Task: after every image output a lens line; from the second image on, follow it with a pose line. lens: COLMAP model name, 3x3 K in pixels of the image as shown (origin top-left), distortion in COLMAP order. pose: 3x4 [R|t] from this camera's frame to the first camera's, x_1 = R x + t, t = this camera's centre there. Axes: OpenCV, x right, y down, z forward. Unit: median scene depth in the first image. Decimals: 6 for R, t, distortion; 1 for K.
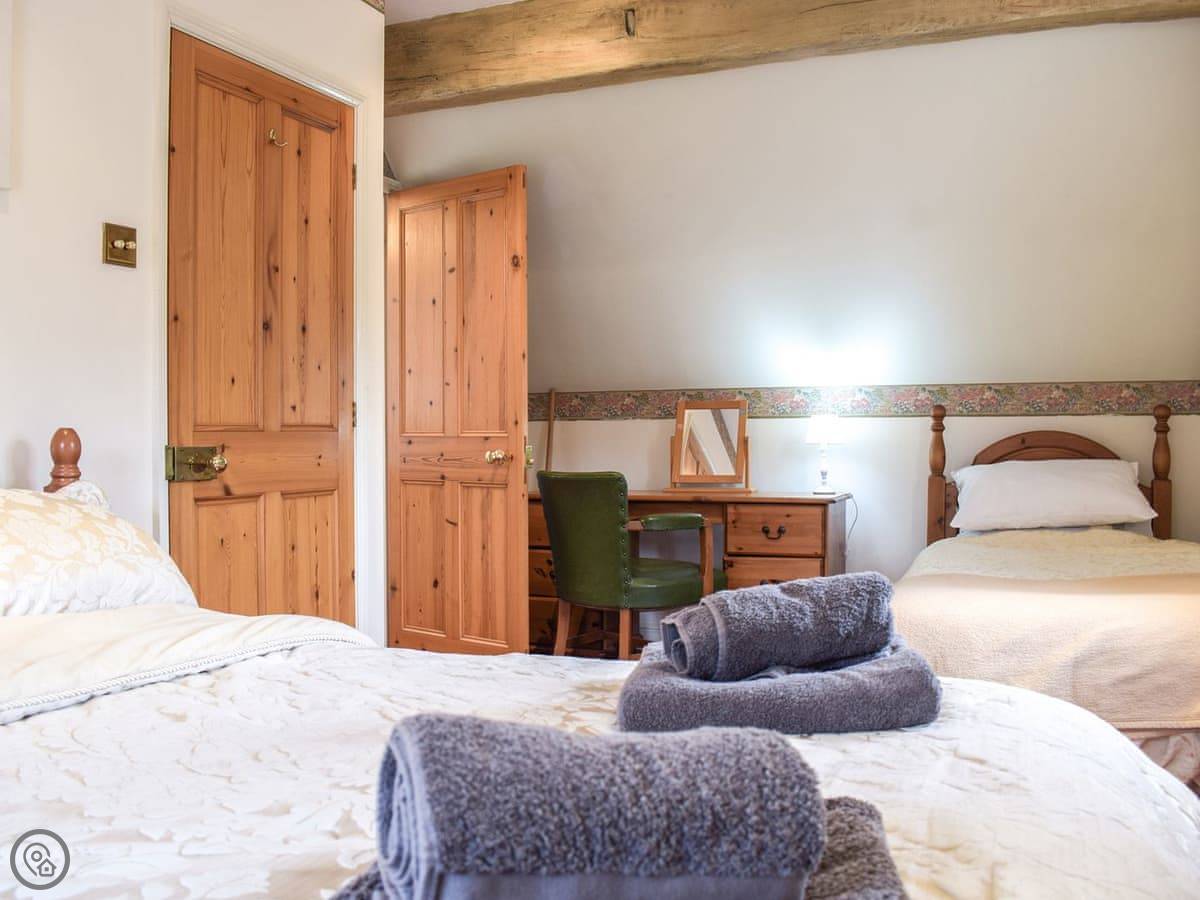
lens RADIAL K [[1070.3, 0, 597.2], [0, 1070.3, 446.9], [0, 0, 1]] dist [-0.095650, 0.015347]
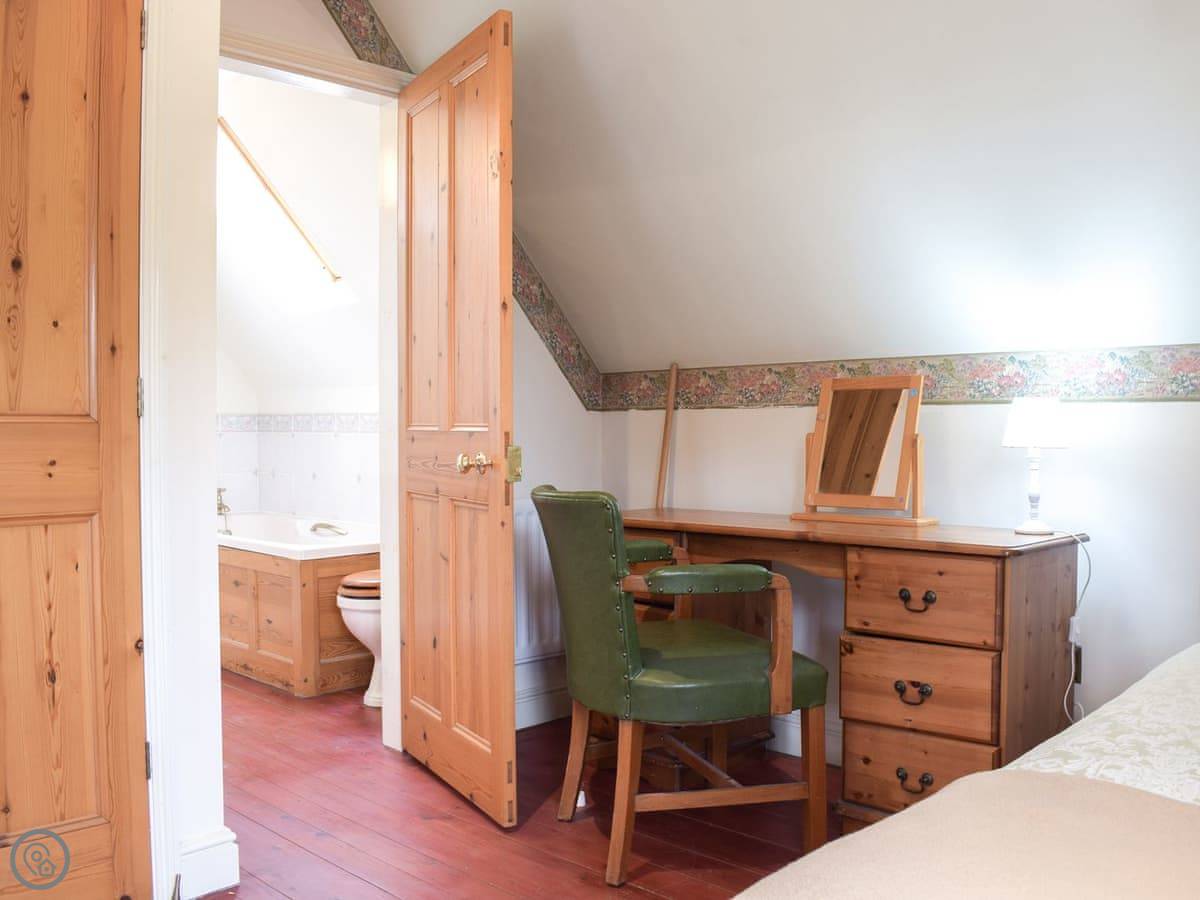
lens RADIAL K [[1070.3, 0, 661.8], [0, 1070.3, 455.6], [0, 0, 1]] dist [-0.095650, 0.015347]
pose [[0.941294, 0.012921, -0.337342, 0.225531], [-0.008000, 0.999840, 0.015972, -0.006279], [0.337494, -0.012335, 0.941247, 0.407242]]
